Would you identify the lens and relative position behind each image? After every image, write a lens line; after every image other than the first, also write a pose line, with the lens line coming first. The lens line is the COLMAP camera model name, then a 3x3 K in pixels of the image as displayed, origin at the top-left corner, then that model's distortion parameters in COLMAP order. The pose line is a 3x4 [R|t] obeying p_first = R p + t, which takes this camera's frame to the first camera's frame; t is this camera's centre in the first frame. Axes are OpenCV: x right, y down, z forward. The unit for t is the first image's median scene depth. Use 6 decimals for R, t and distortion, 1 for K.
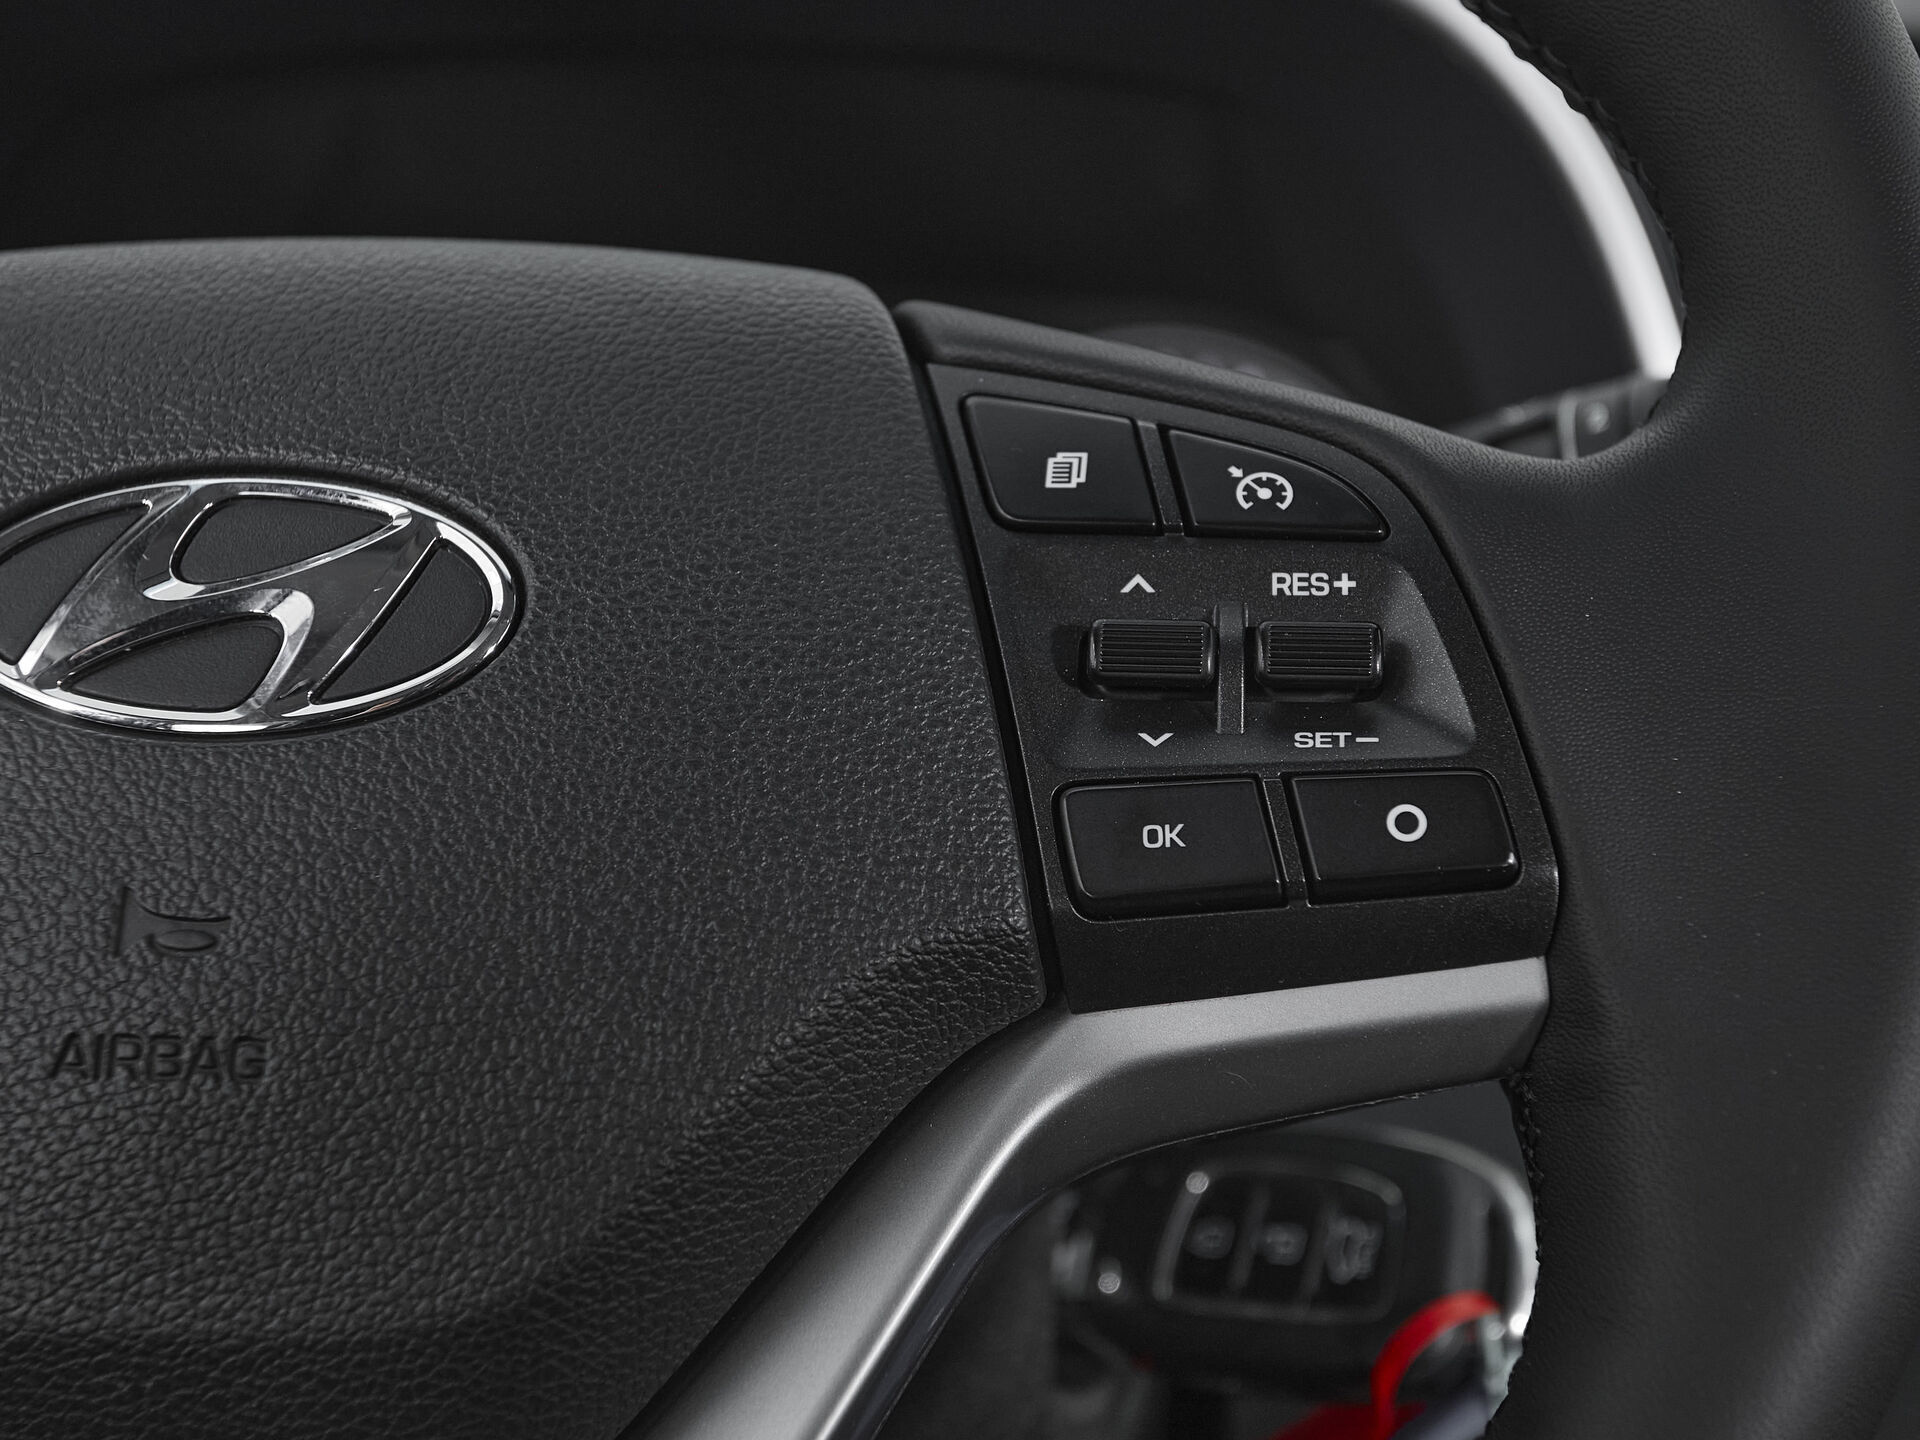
lens RADIAL K [[3073.5, 0, 956.1], [0, 3073.5, 707.0], [0, 0, 1]] dist [0.034107, 0.000000]
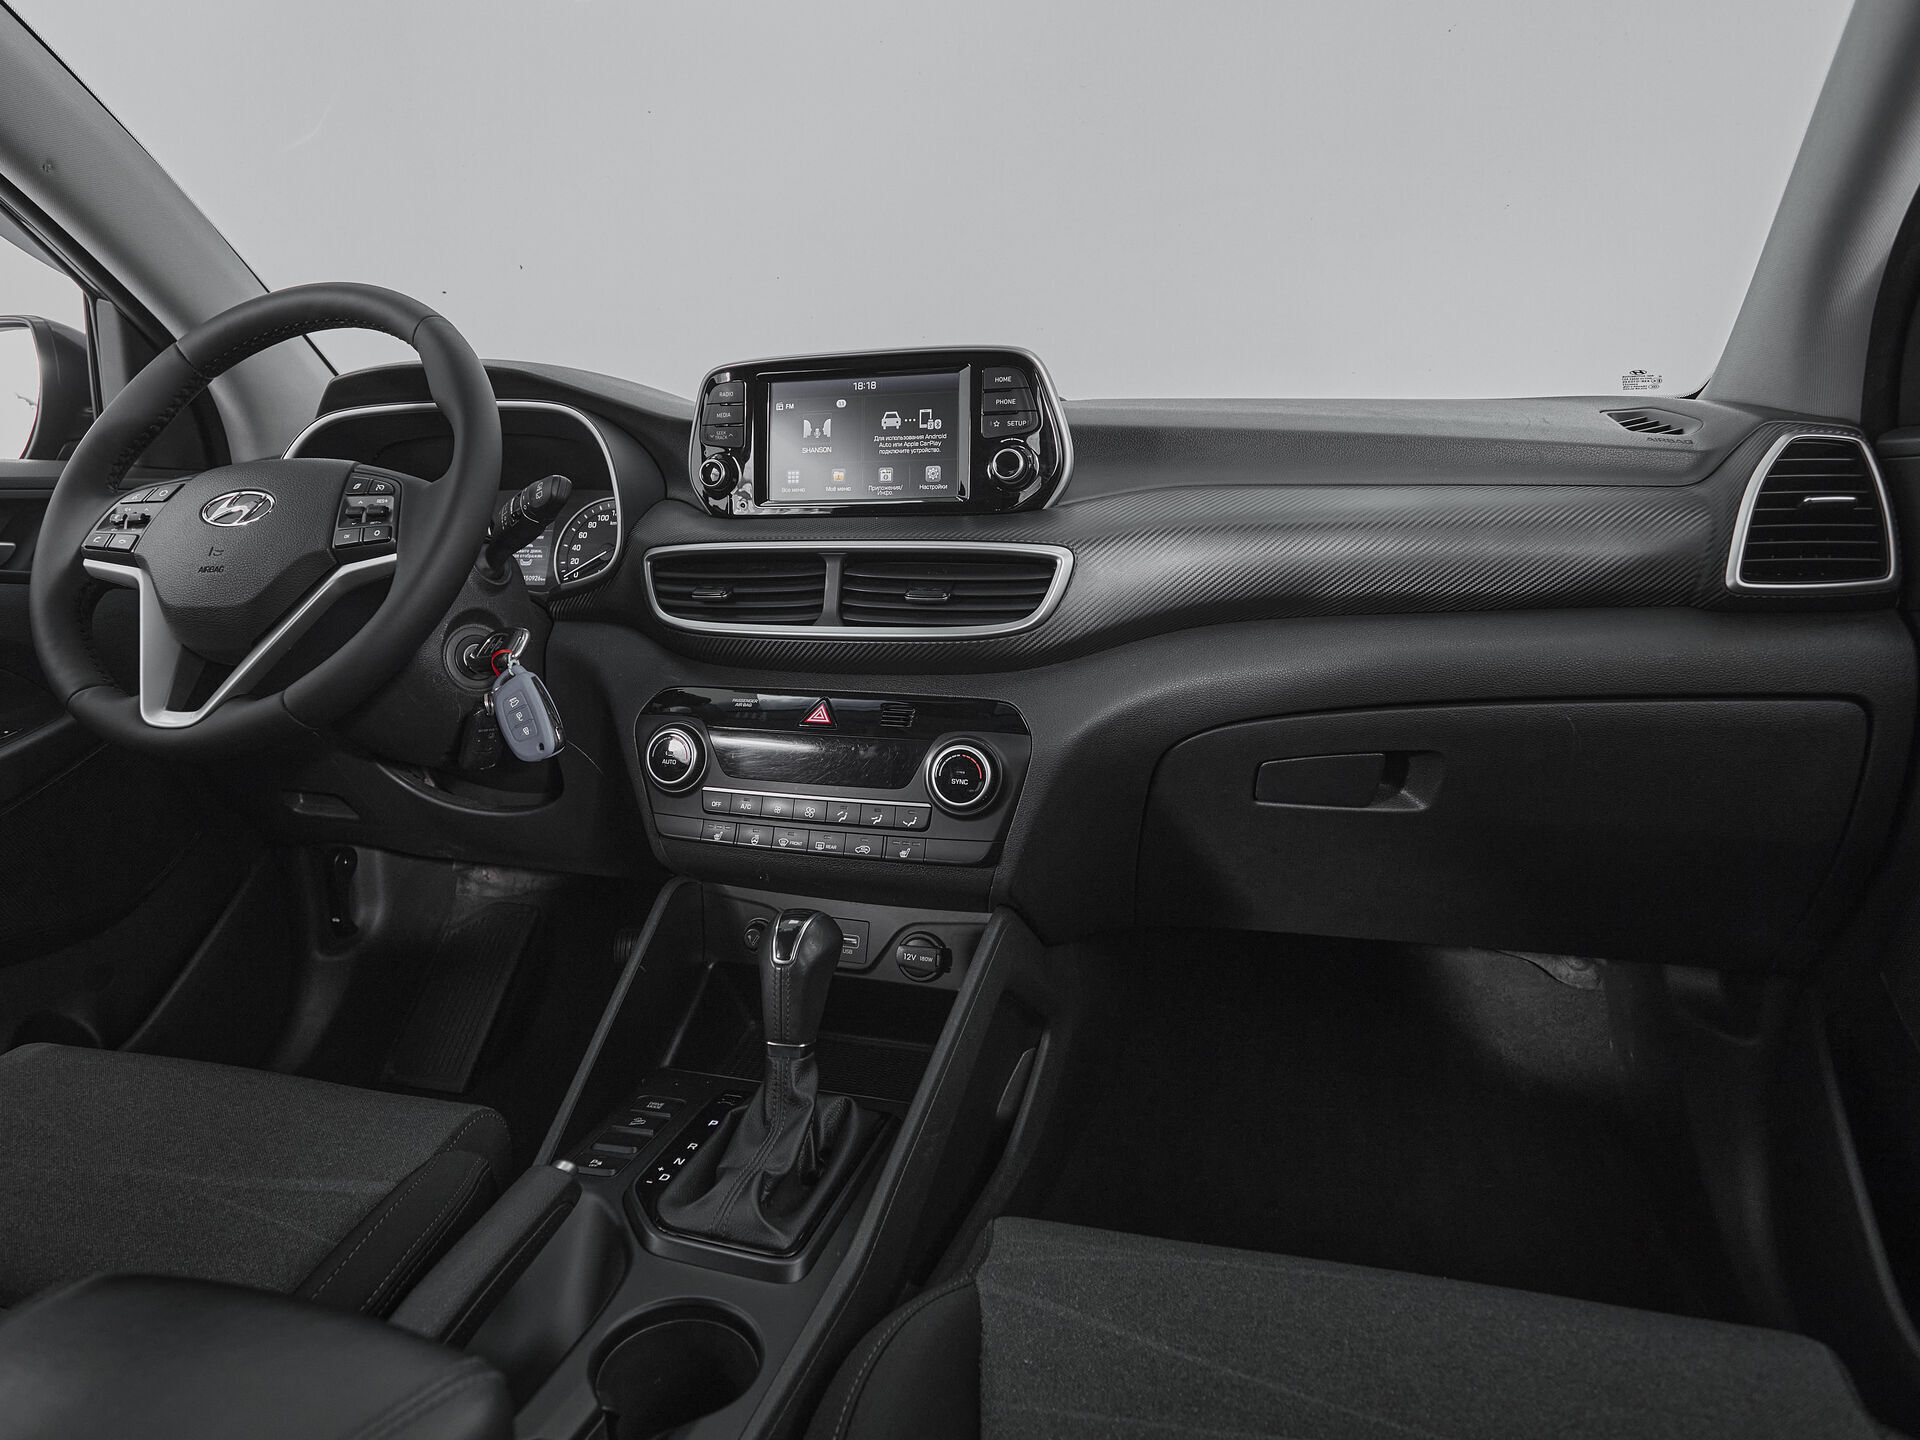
lens RADIAL K [[1114.0, 0, 900.6], [0, 1114.0, 645.0], [0, 0, 1]] dist [-0.003841, -0.001199]
pose [[0.978336, 0.001523, -0.207018, 1.702438], [-0.014020, 0.998165, -0.058915, 0.391247], [0.206548, 0.060541, 0.976562, -1.068859]]
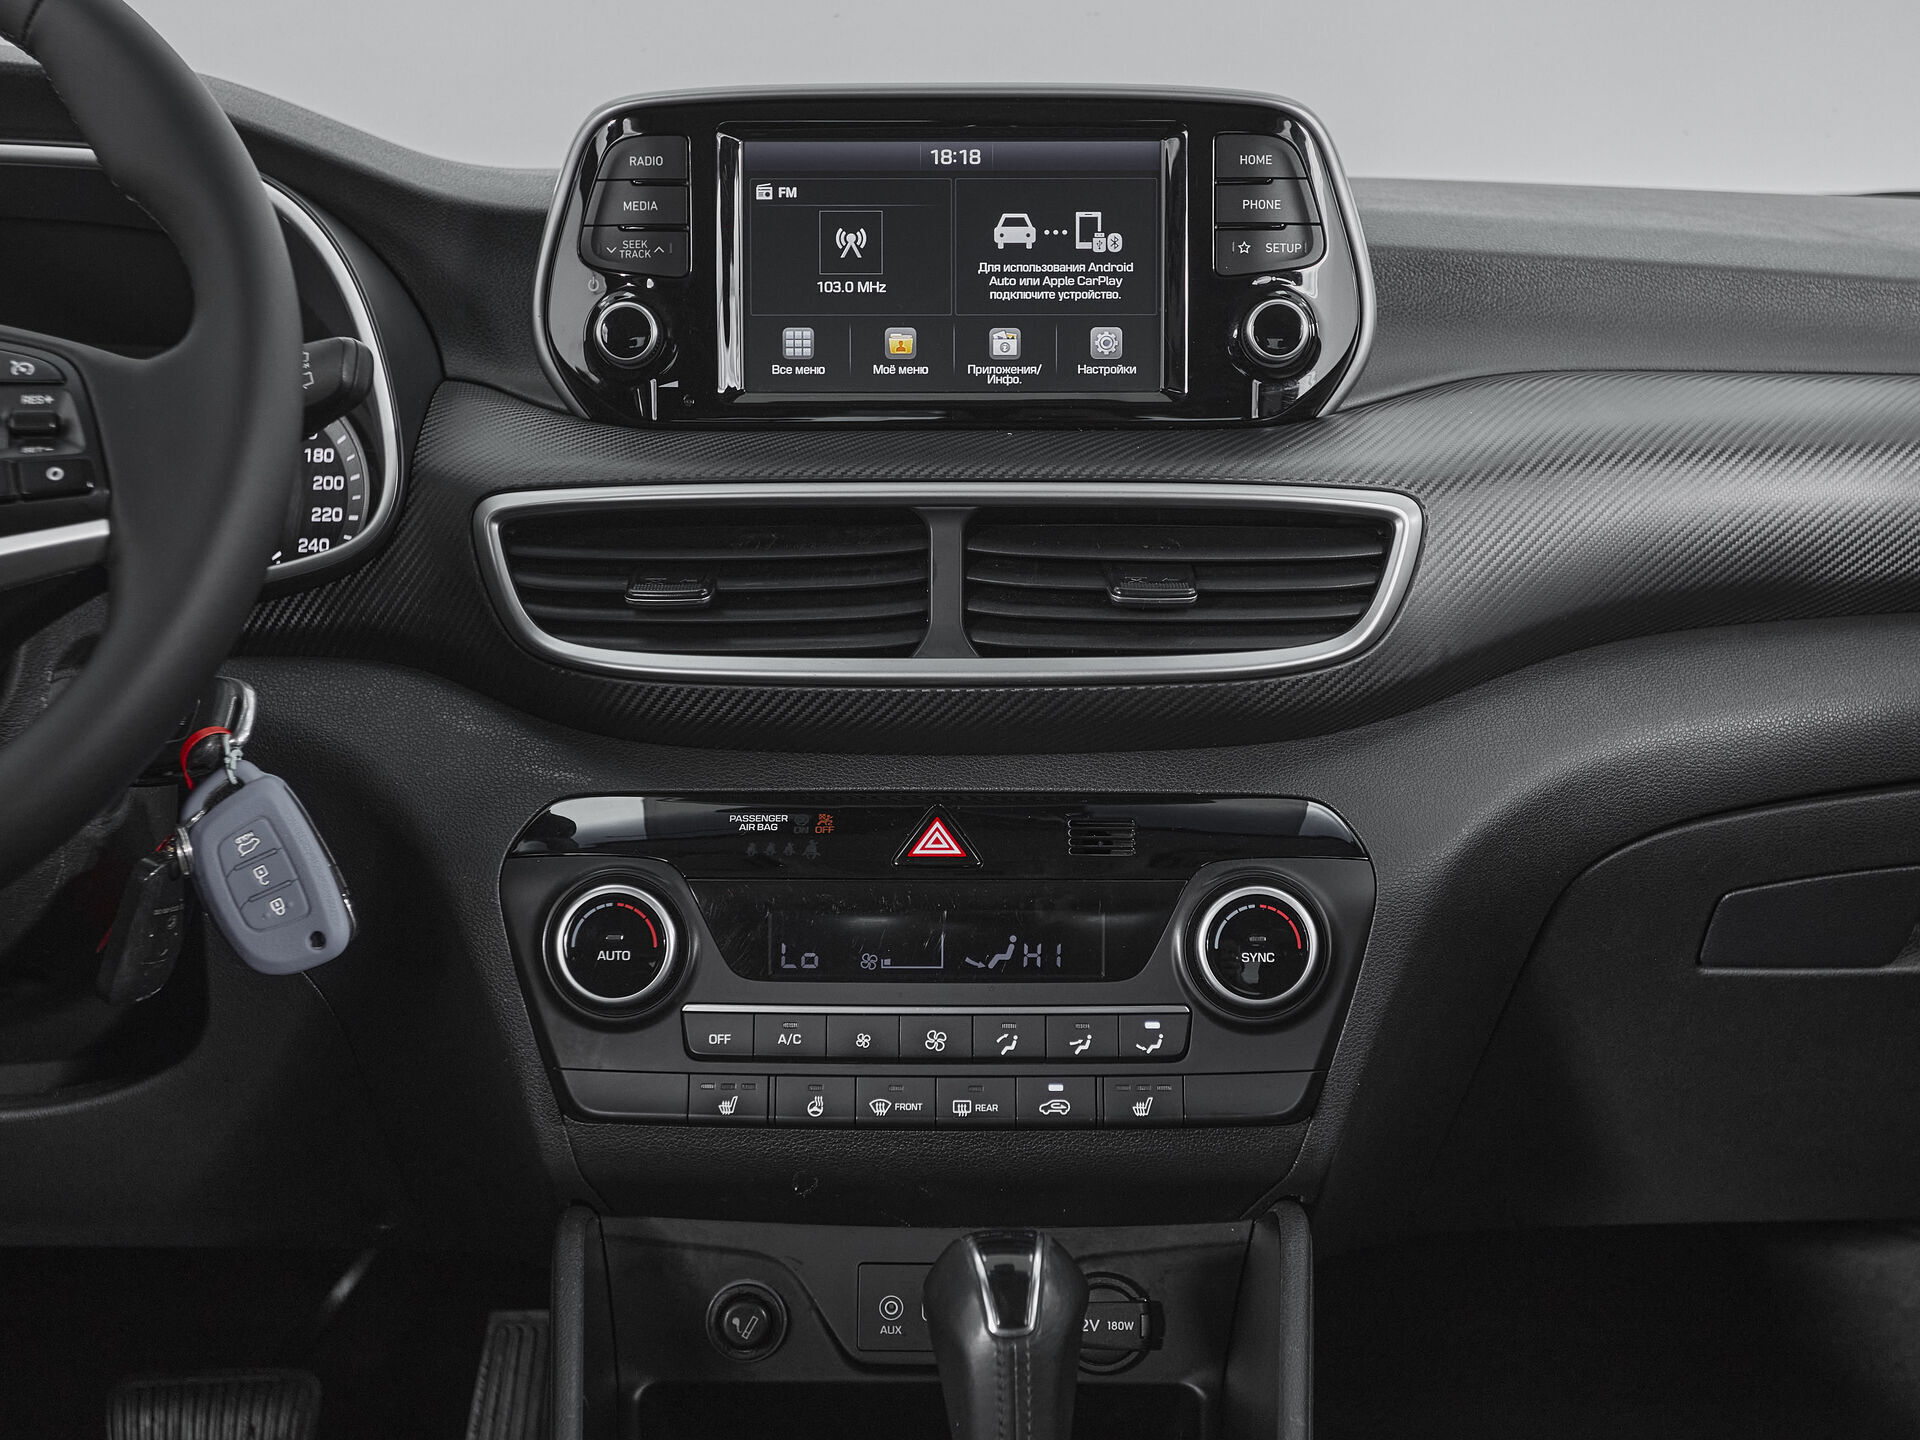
lens RADIAL K [[2675.4, 0, 955.6], [0, 2675.4, 711.3], [0, 0, 1]] dist [0.038134, 0.000000]
pose [[0.994426, -0.025361, 0.102346, 0.712442], [0.029785, 0.998676, -0.041933, 0.385059], [-0.101147, 0.044748, 0.993865, -1.578087]]
